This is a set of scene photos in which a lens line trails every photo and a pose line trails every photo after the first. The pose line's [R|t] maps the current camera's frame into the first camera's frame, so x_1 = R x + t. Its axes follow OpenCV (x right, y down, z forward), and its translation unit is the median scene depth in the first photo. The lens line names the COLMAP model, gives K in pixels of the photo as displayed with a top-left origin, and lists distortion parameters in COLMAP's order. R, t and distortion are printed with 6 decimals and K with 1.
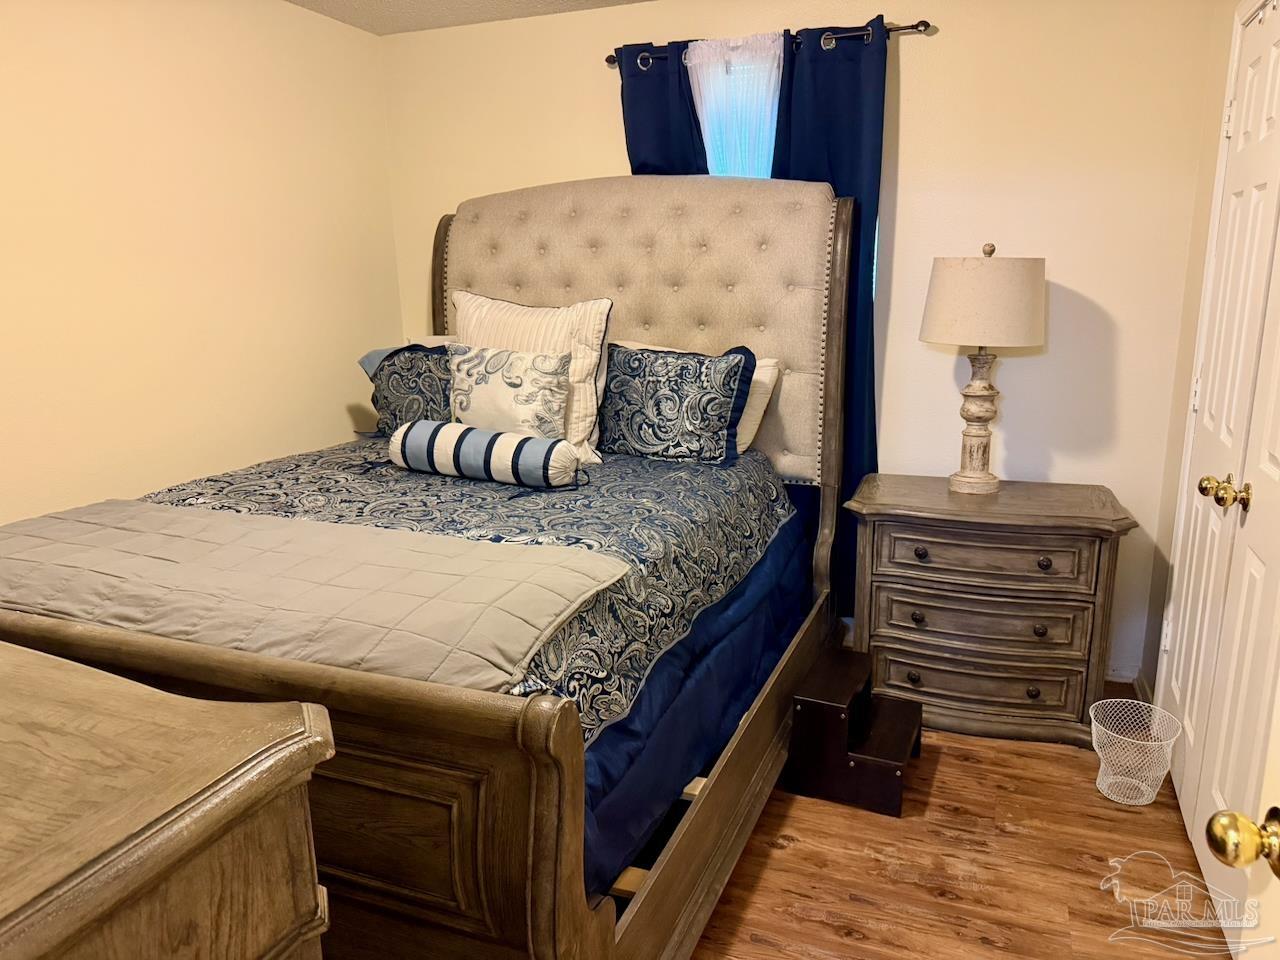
lens RADIAL K [[896.5, 0, 643.7], [0, 896.5, 477.3], [0, 0, 1]] dist [-0.003674, -0.011713]
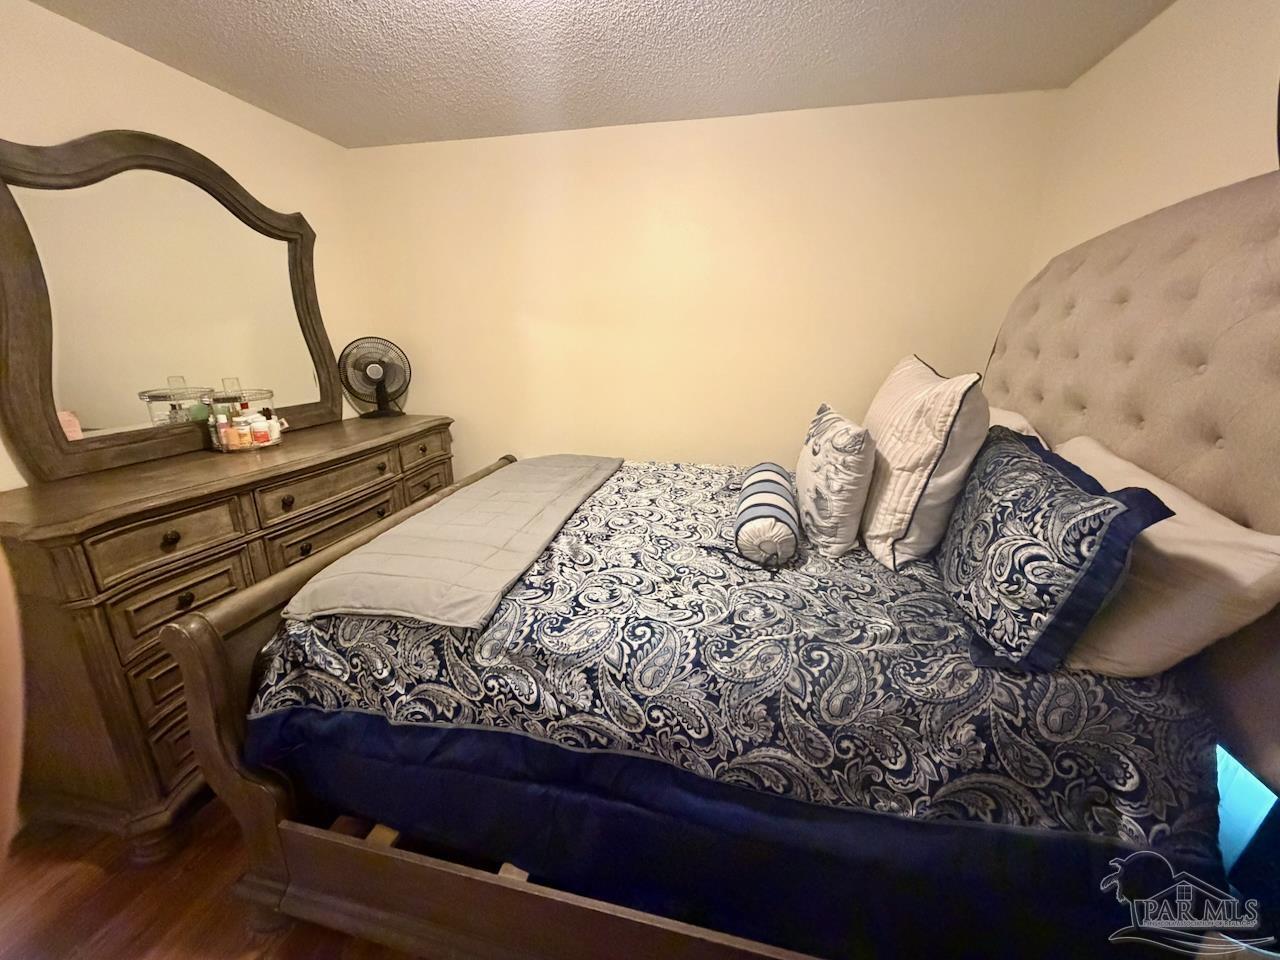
lens RADIAL K [[513.9, 0, 640.3], [0, 513.9, 483.0], [0, 0, 1]] dist [-0.002148, -0.000078]
pose [[0.153758, 0.290141, -0.944551, 0.341126], [-0.218159, 0.942297, 0.253936, -0.161626], [0.963725, 0.167018, 0.208182, 0.668363]]
